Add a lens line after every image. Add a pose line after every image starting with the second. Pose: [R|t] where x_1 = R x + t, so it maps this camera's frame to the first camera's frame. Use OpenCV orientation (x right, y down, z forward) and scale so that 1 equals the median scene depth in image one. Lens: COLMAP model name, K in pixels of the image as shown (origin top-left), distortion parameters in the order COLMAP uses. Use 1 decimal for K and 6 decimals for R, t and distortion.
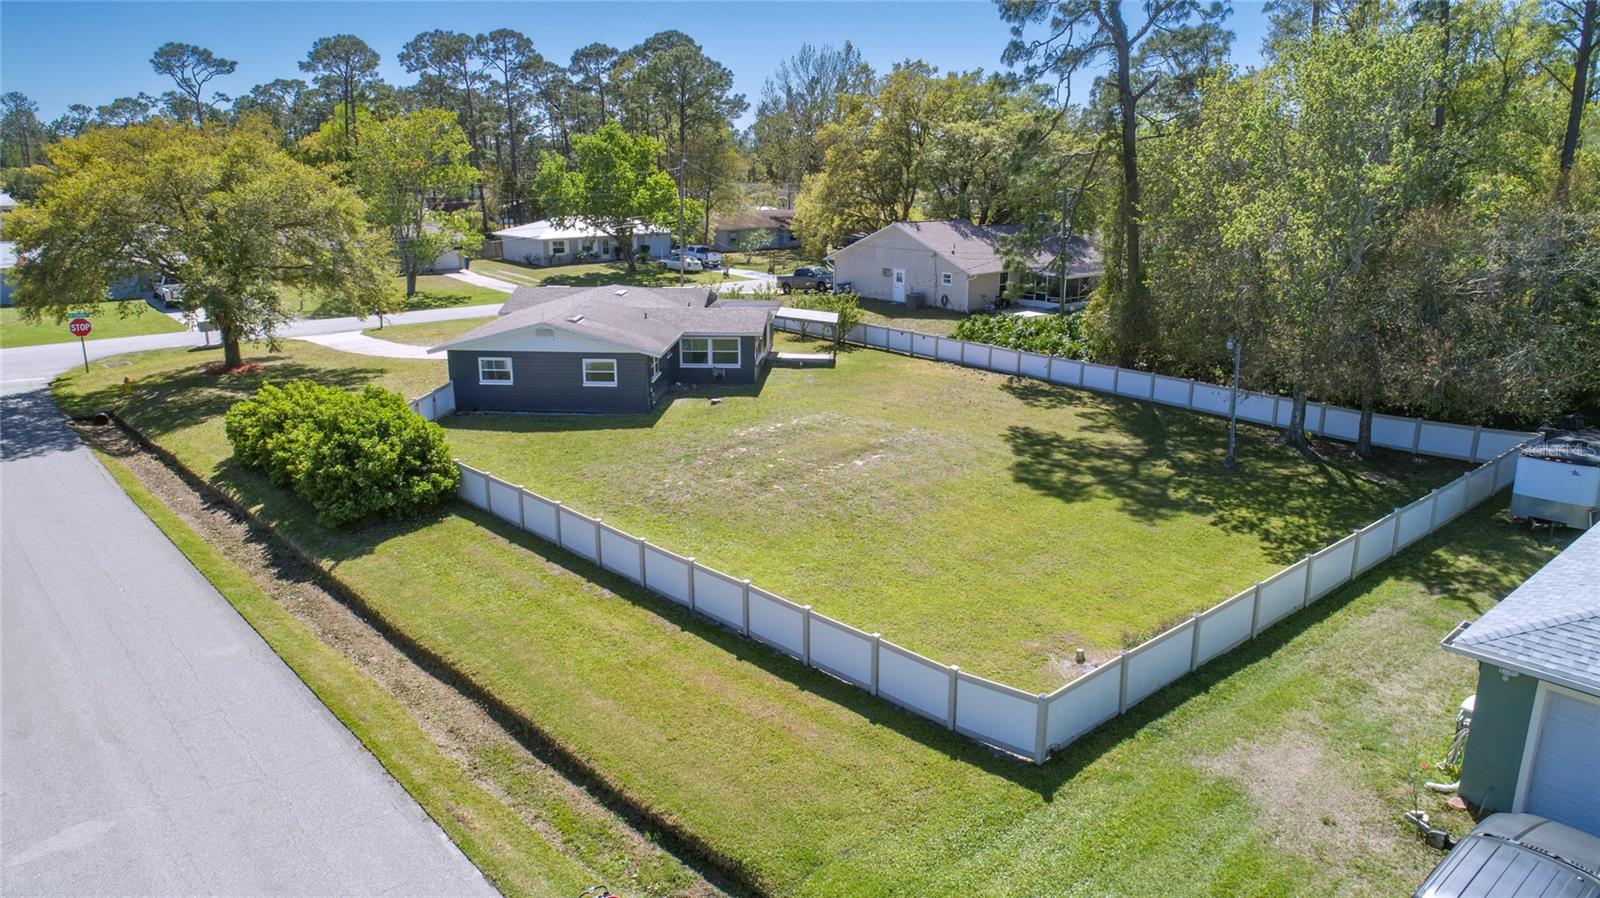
lens RADIAL K [[1073.8, 0, 800.7], [0, 1073.8, 448.1], [0, 0, 1]] dist [-0.006685, -0.001500]
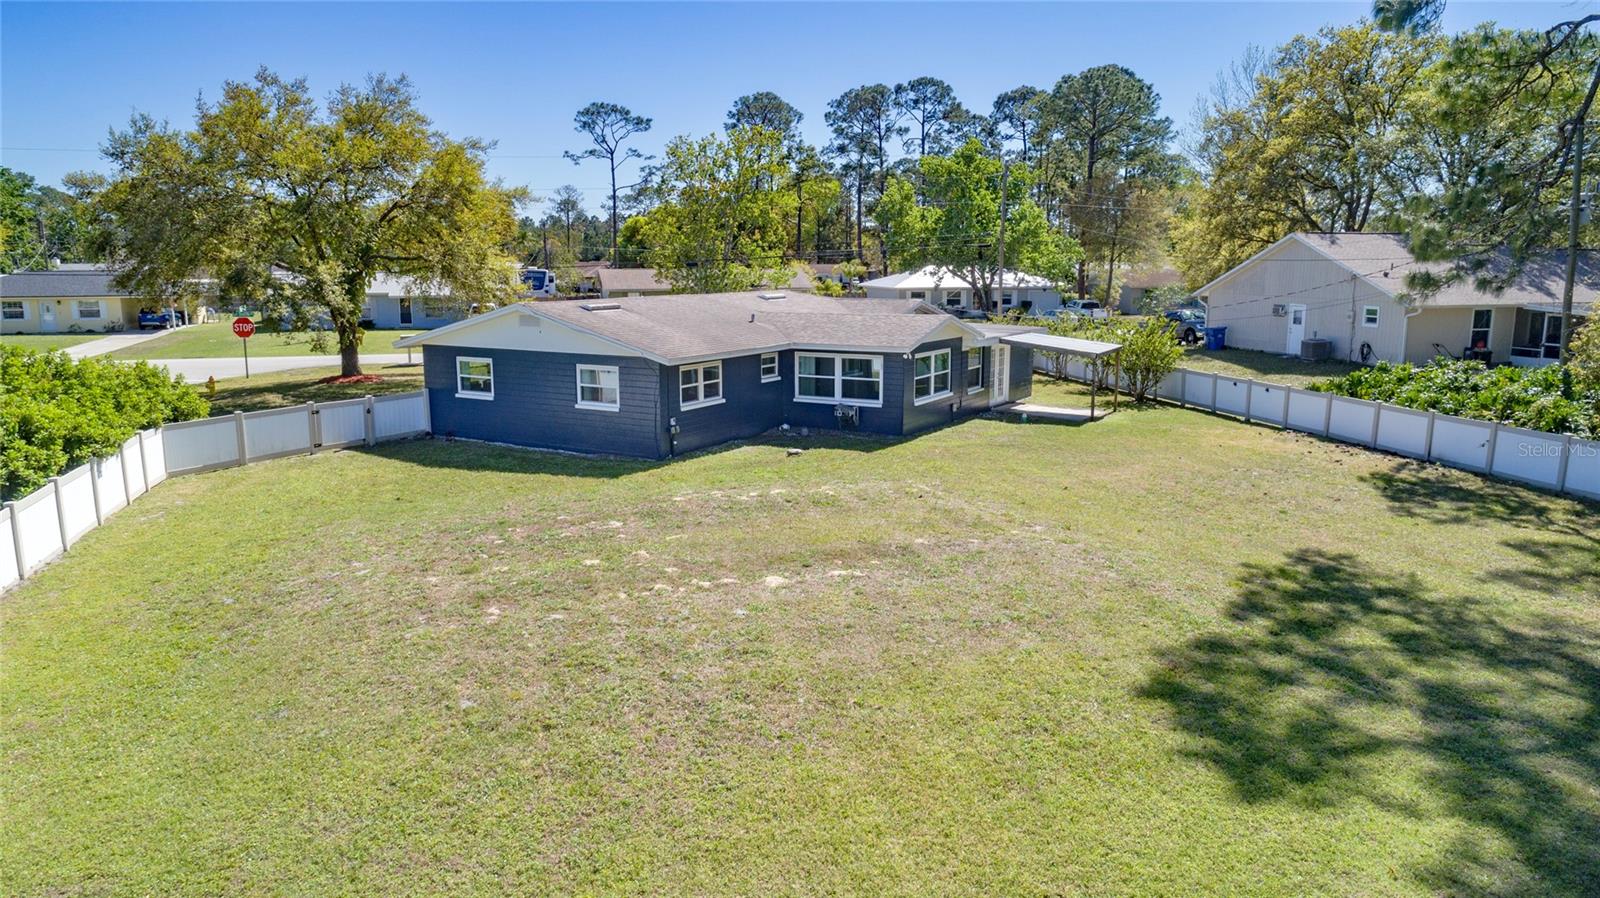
lens RADIAL K [[1073.8, 0, 805.0], [0, 1073.8, 448.0], [0, 0, 1]] dist [-0.006685, -0.001500]
pose [[0.893771, 0.074269, -0.442333, 0.176712], [-0.114396, 0.991326, -0.064701, -0.008491], [0.433691, 0.108429, 0.894514, 0.454229]]
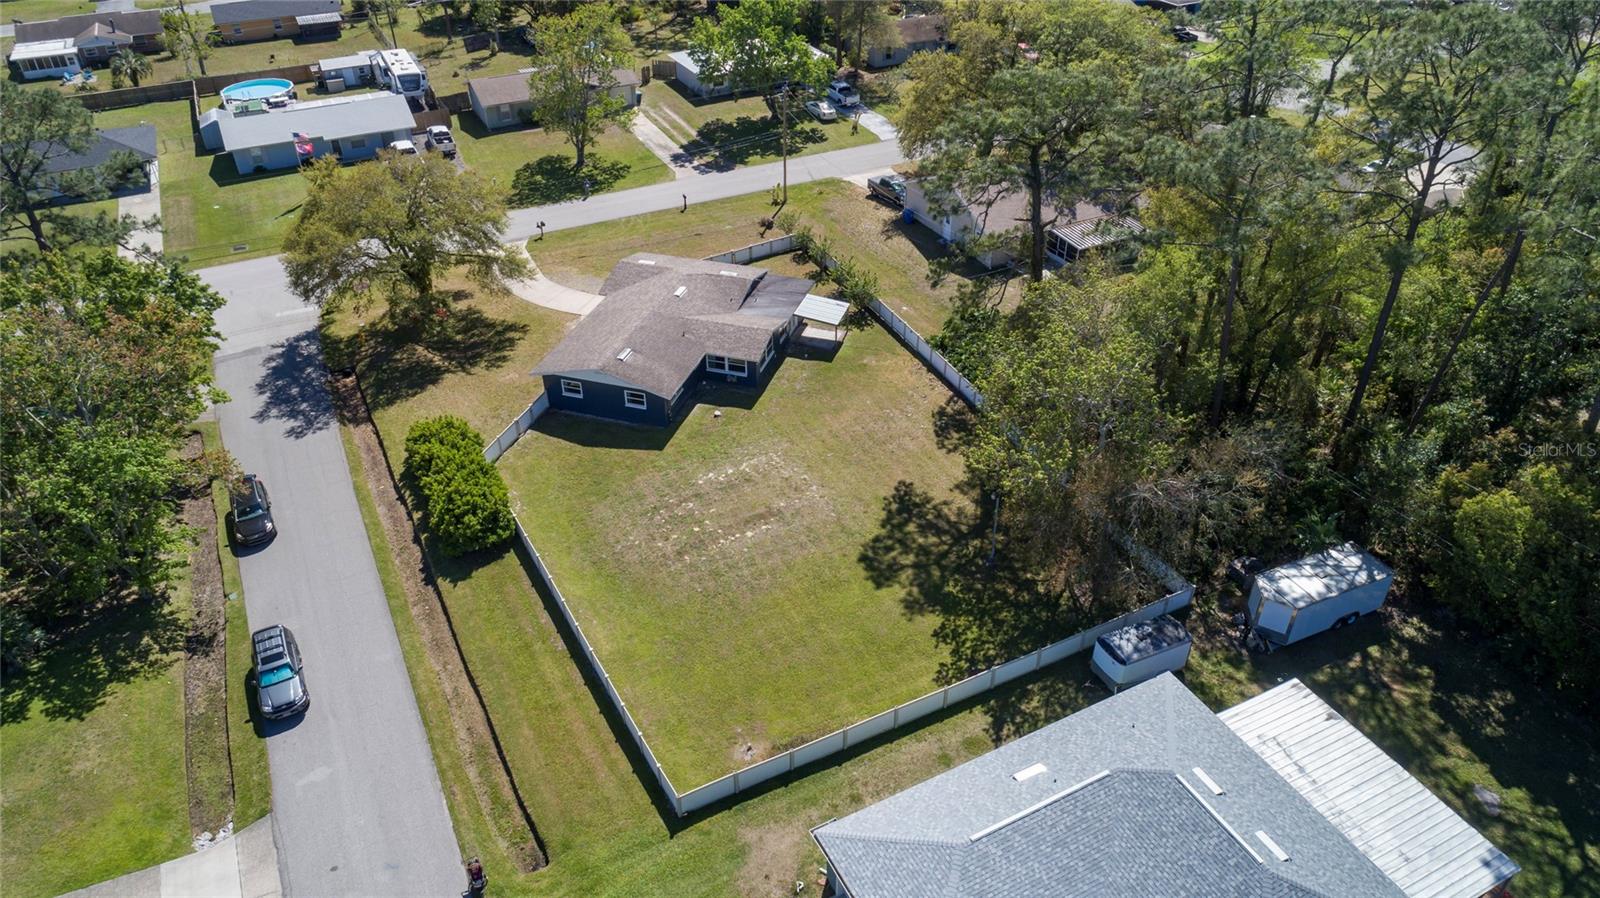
lens RADIAL K [[1073.8, 0, 797.5], [0, 1073.8, 453.1], [0, 0, 1]] dist [-0.006685, -0.001500]
pose [[0.967469, 0.139795, -0.210858, 0.325970], [-0.058112, 0.933976, 0.352578, -0.491461], [0.246225, -0.328855, 0.911717, -0.308534]]
